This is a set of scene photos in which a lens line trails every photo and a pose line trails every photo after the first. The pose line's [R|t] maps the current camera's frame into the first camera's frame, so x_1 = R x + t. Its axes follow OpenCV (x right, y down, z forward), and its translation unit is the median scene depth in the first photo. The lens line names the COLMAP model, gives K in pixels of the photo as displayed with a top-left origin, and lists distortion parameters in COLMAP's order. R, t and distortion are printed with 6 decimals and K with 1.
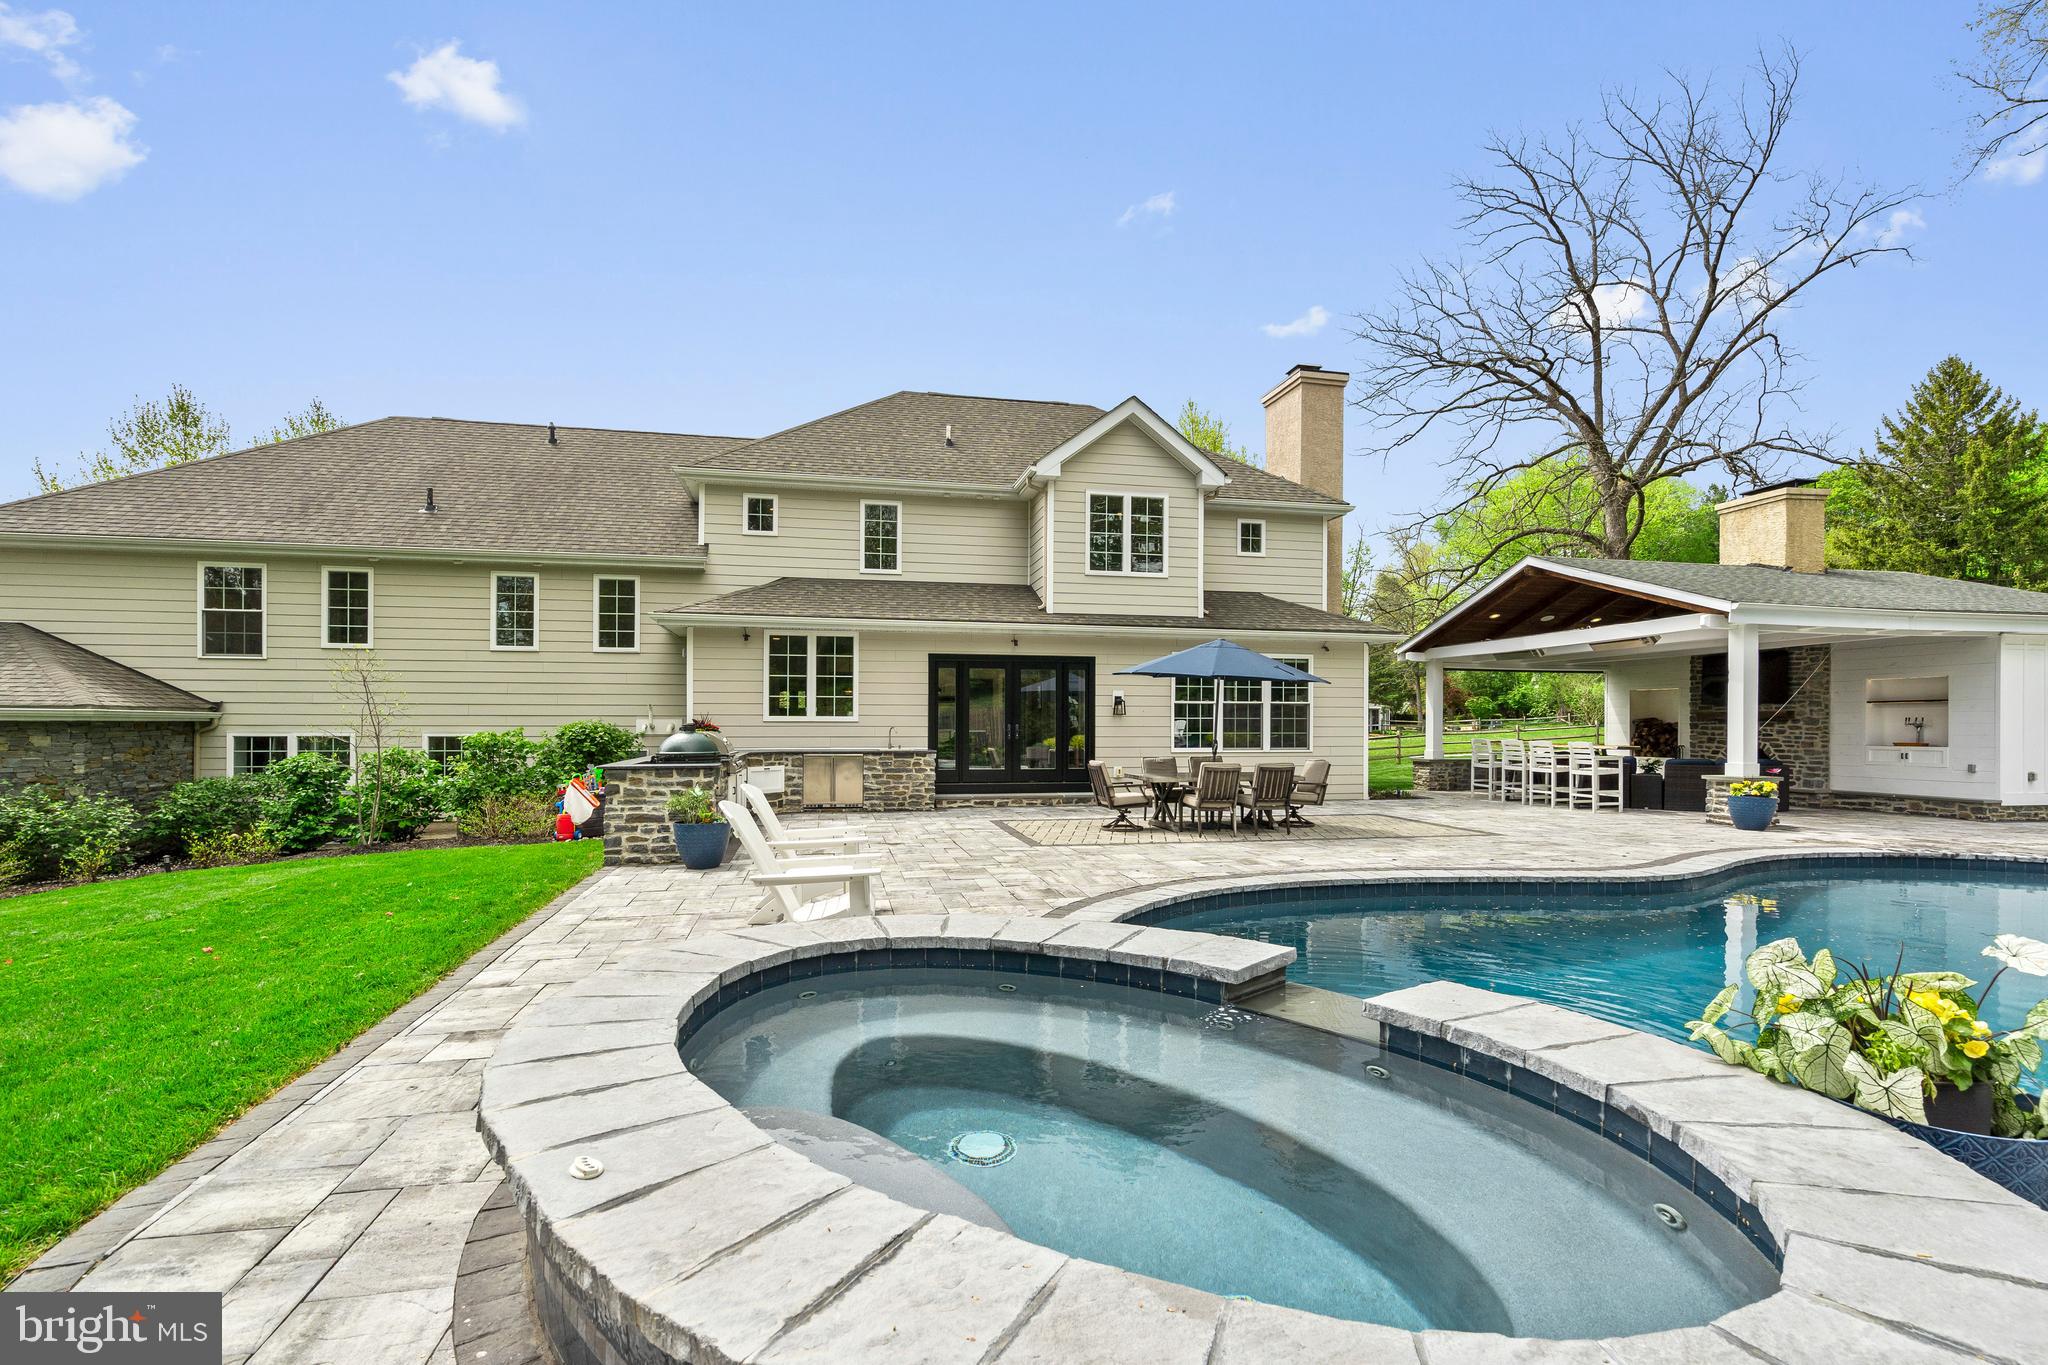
lens RADIAL K [[949.1, 0, 1051.9], [0, 949.1, 729.4], [0, 0, 1]] dist [-0.005149, 0.002381]
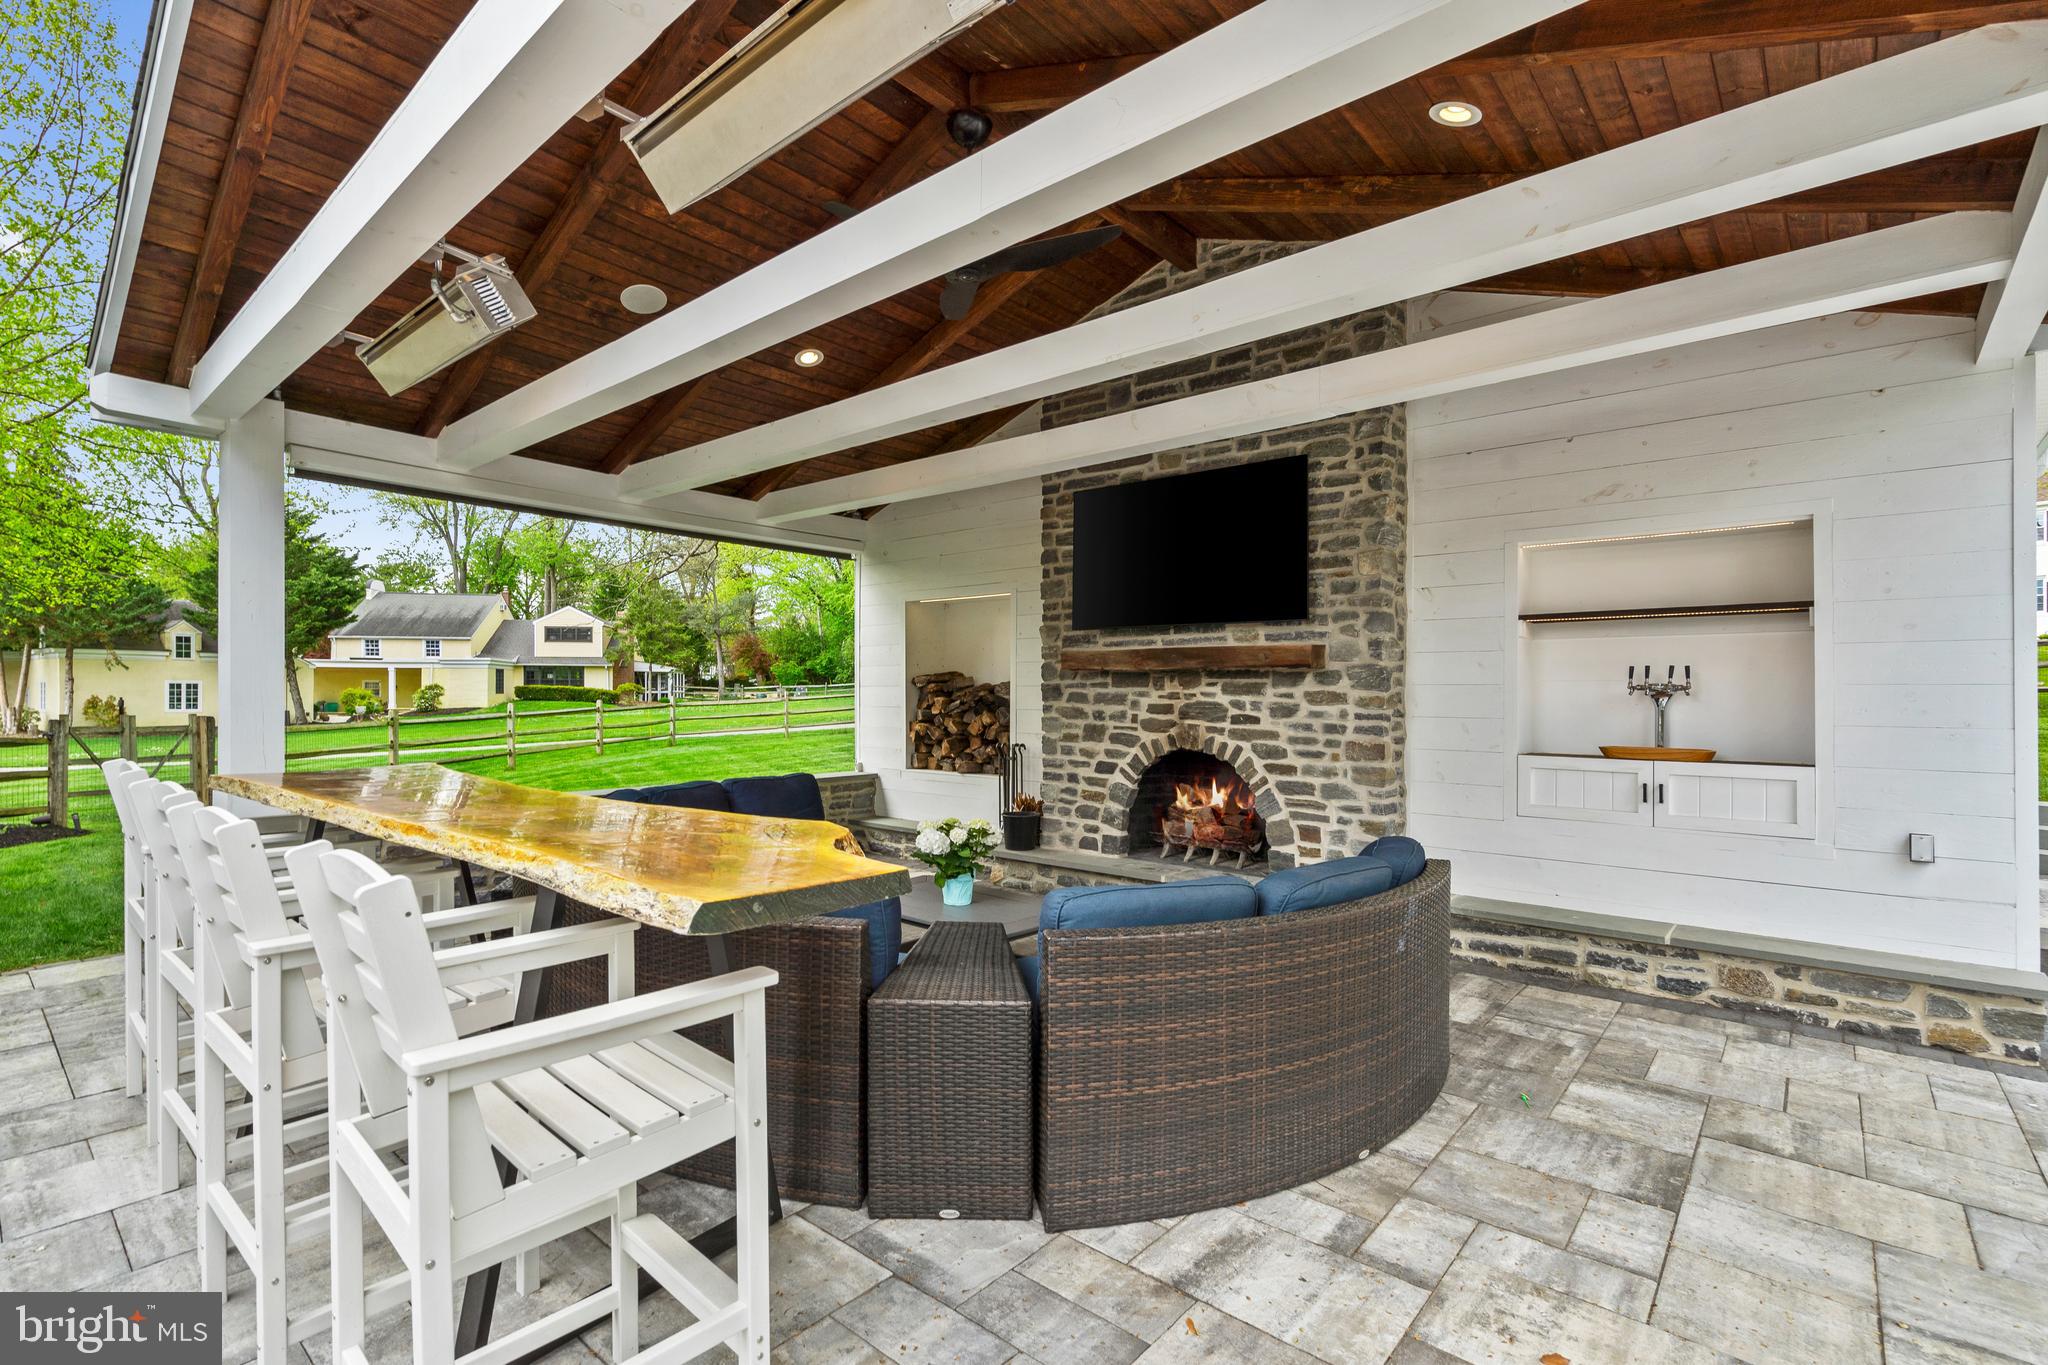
lens RADIAL K [[949.1, 0, 1030.2], [0, 949.1, 700.8], [0, 0, 1]] dist [-0.005149, 0.002381]
pose [[0.789957, -0.001516, 0.613161, 0.504039], [-0.005195, 0.999945, 0.009165, -0.003719], [-0.613141, -0.010425, 0.789905, 0.806477]]
